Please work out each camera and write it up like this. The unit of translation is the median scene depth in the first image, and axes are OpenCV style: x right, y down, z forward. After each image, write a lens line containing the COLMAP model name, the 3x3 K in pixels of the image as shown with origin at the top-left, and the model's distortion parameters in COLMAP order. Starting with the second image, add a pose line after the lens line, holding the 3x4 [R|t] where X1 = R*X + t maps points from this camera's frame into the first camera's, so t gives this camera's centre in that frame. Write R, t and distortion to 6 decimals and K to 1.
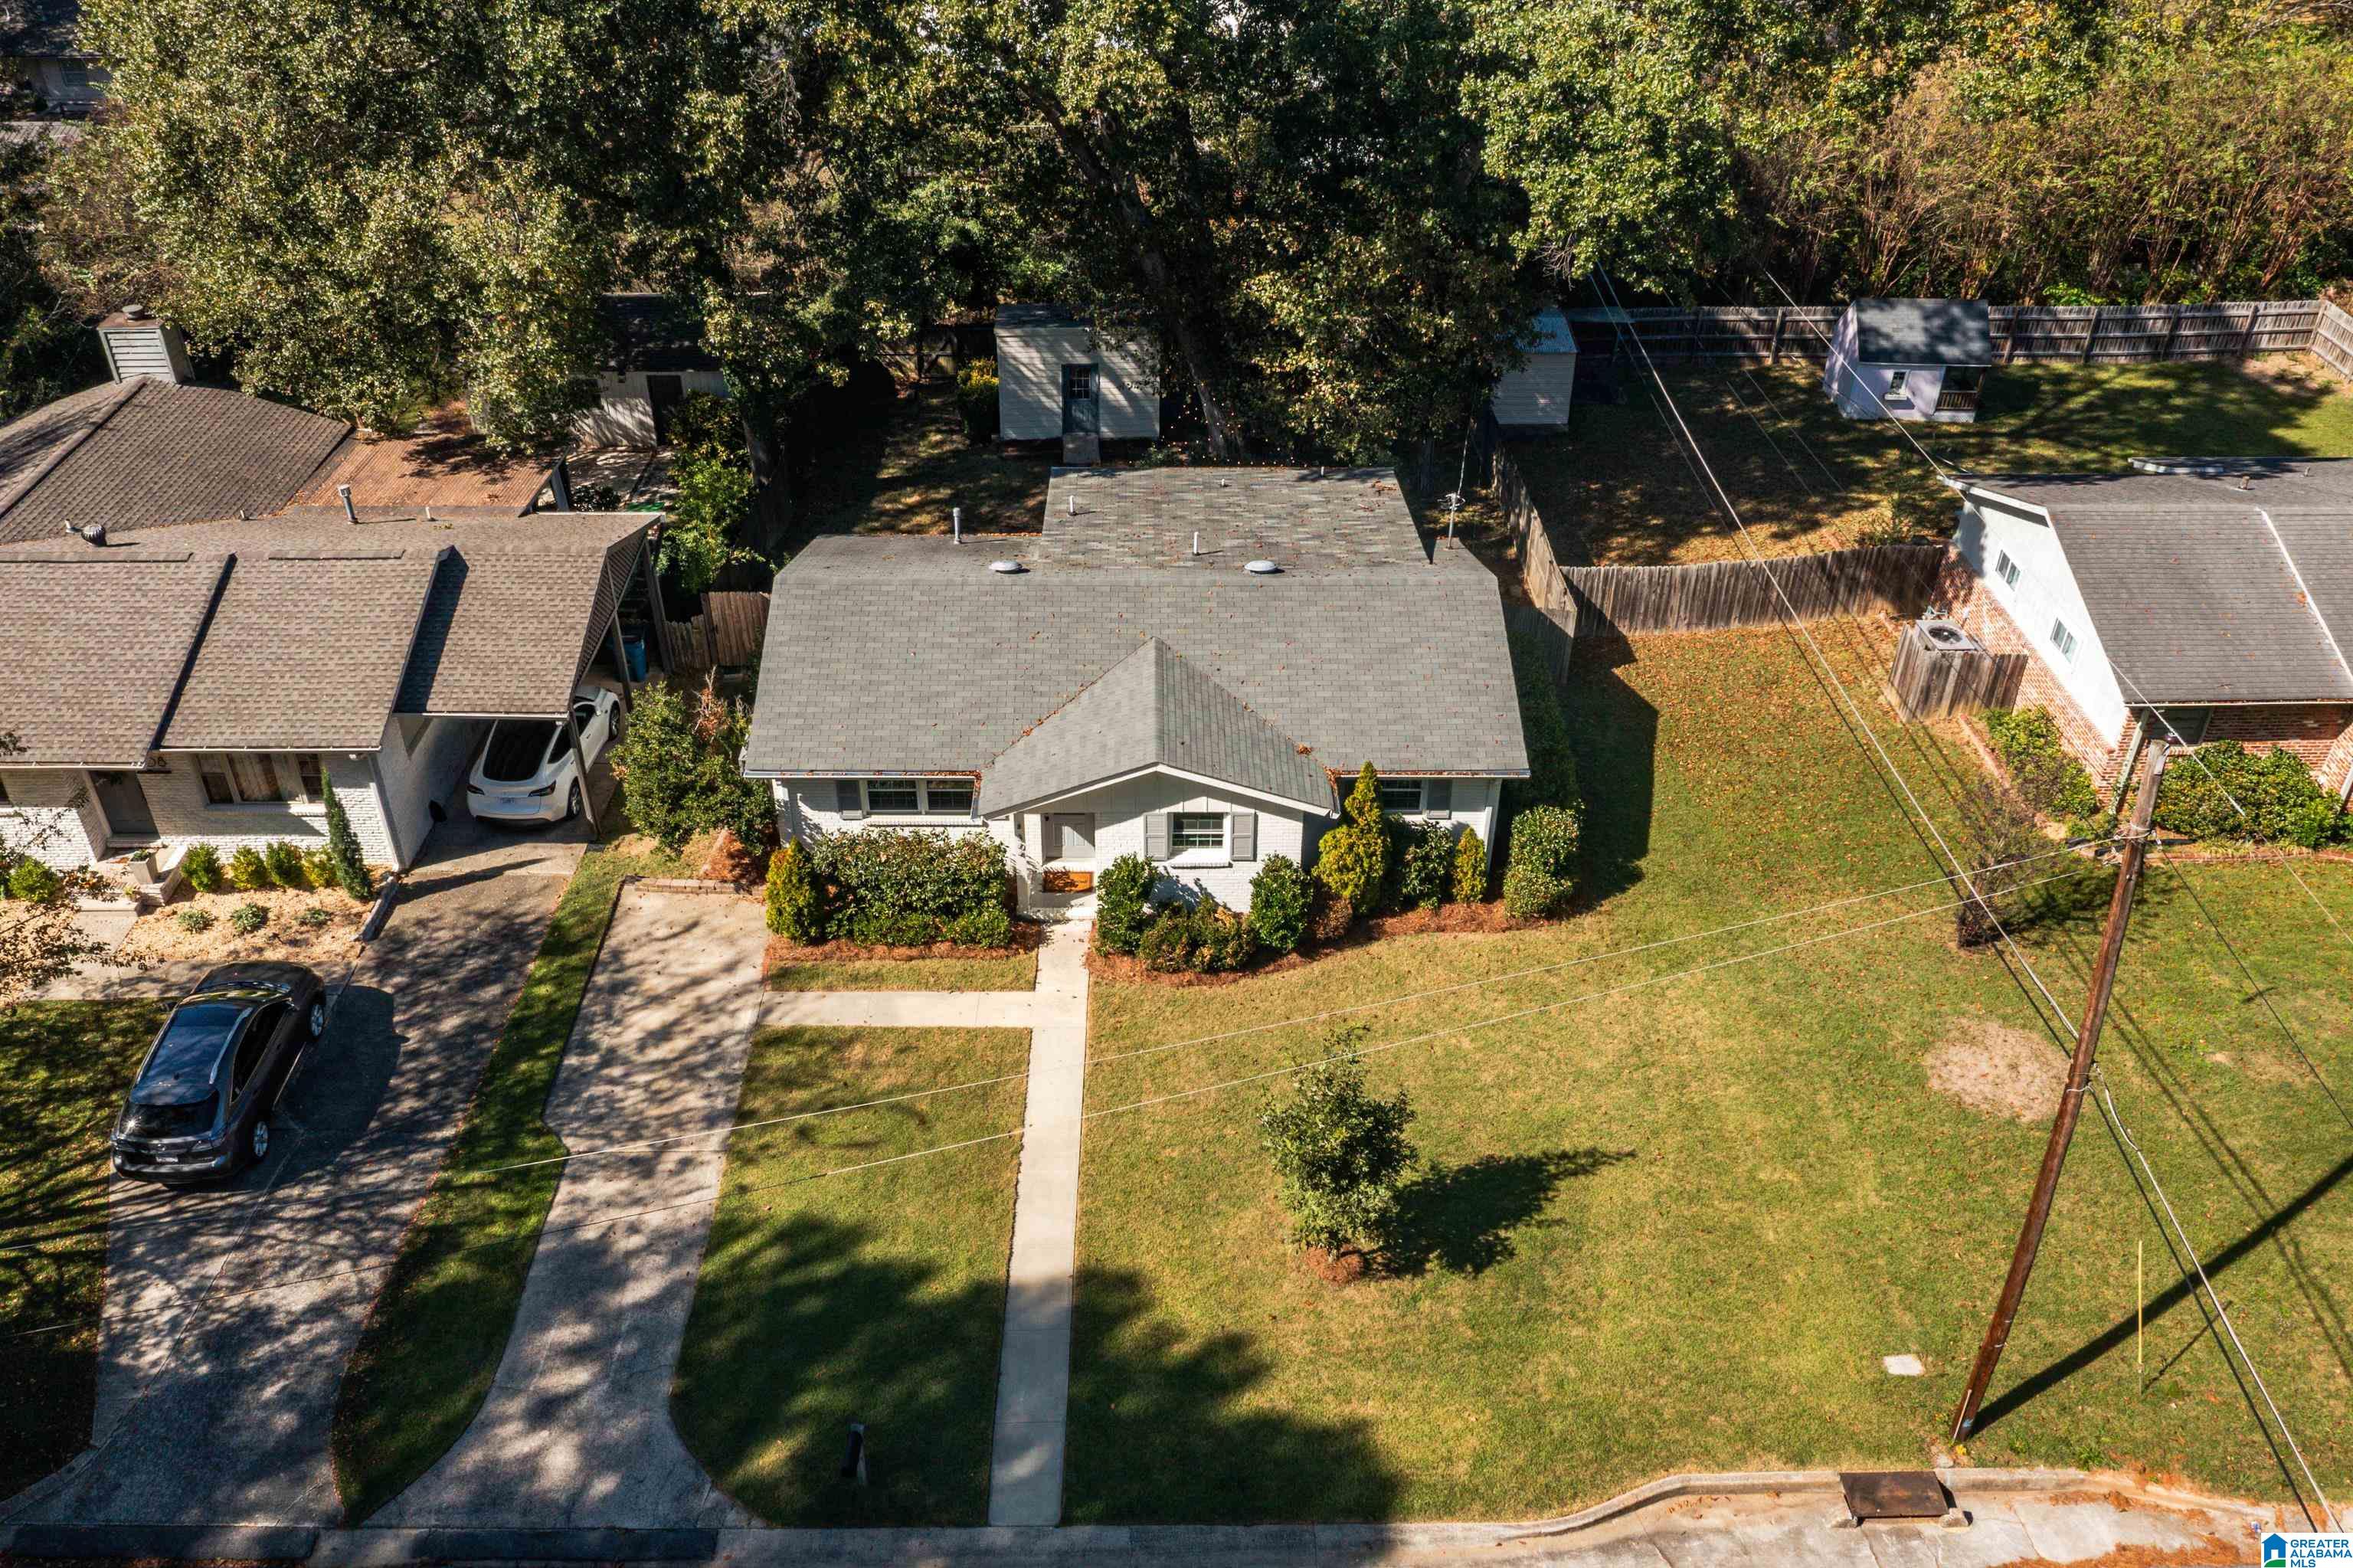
lens RADIAL K [[1829.3, 0, 1170.8], [0, 1829.3, 794.4], [0, 0, 1]] dist [-0.031738, 0.012686]
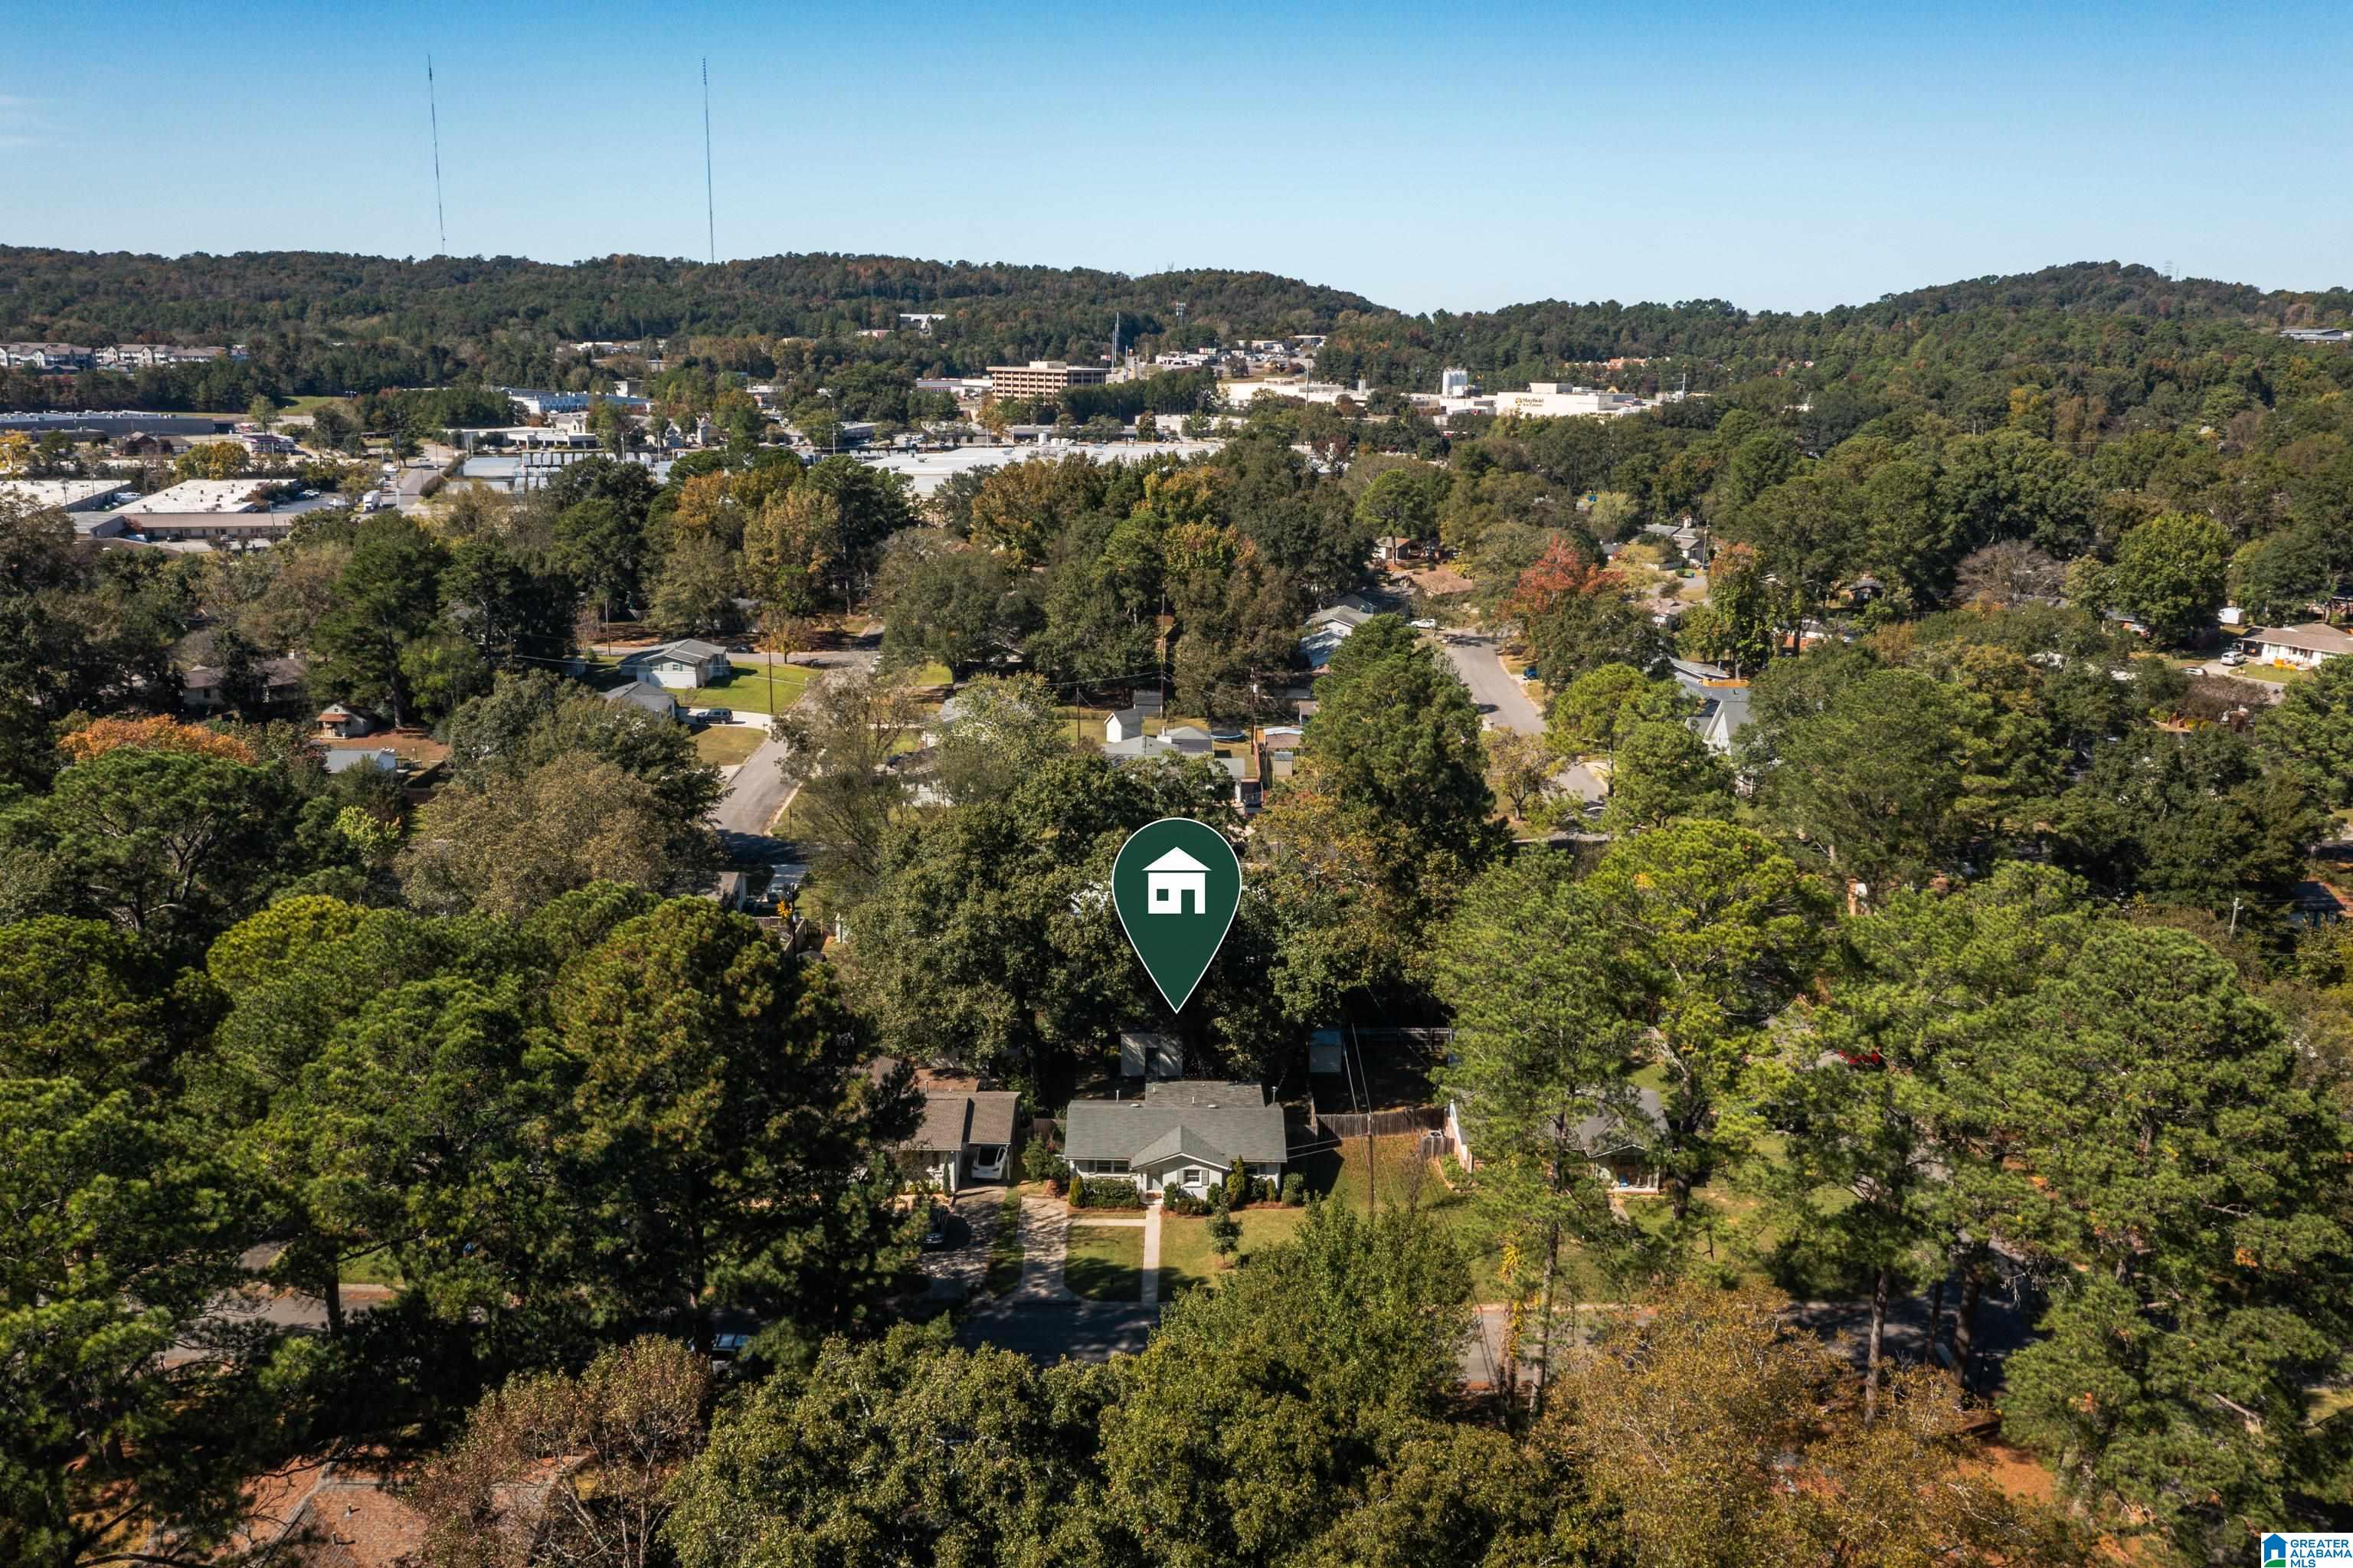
lens RADIAL K [[1828.2, 0, 1176.5], [0, 1828.2, 784.0], [0, 0, 1]] dist [-0.030672, 0.011500]
pose [[0.999912, 0.007408, -0.011045, 0.017328], [-0.010995, 0.927687, -0.373196, 0.605851], [0.007481, 0.373285, 0.927687, -2.435826]]
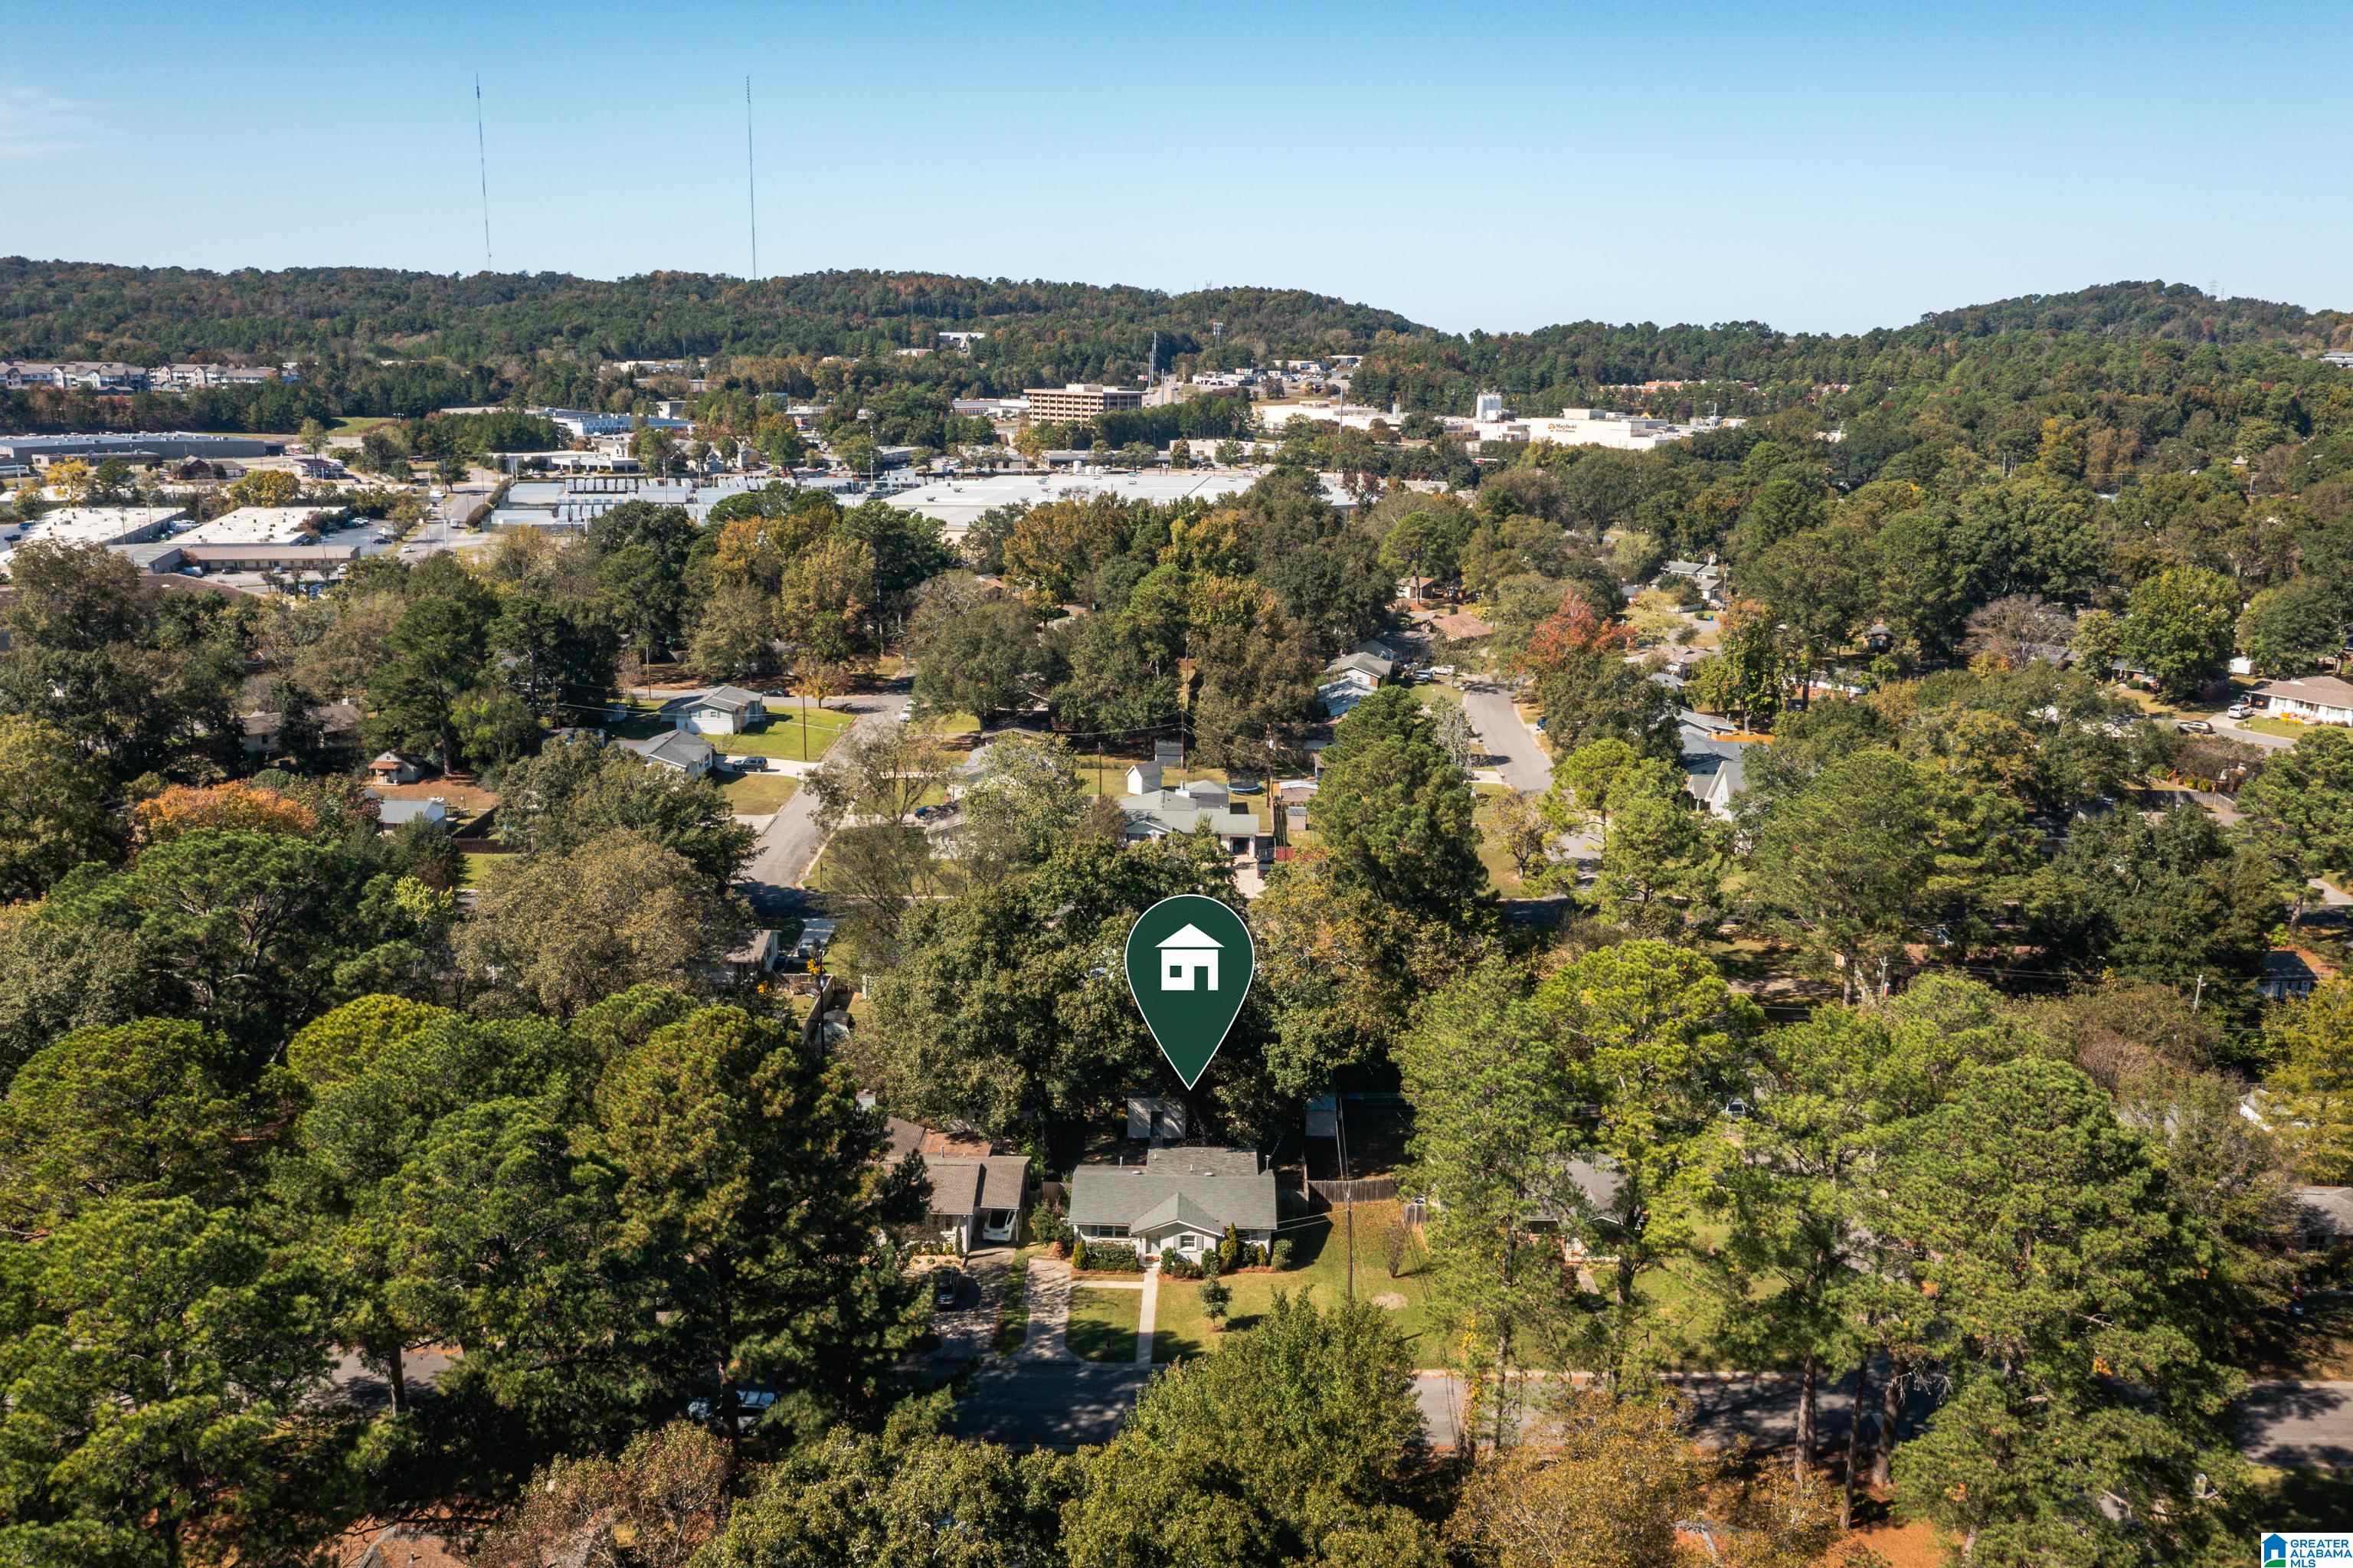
lens RADIAL K [[1831.0, 0, 1175.4], [0, 1831.0, 785.1], [0, 0, 1]] dist [-0.025148, 0.004866]
pose [[0.999388, 0.013853, -0.032132, 0.093041], [-0.024972, 0.925621, -0.377628, 0.549054], [0.024511, 0.378199, 0.925400, -2.720950]]
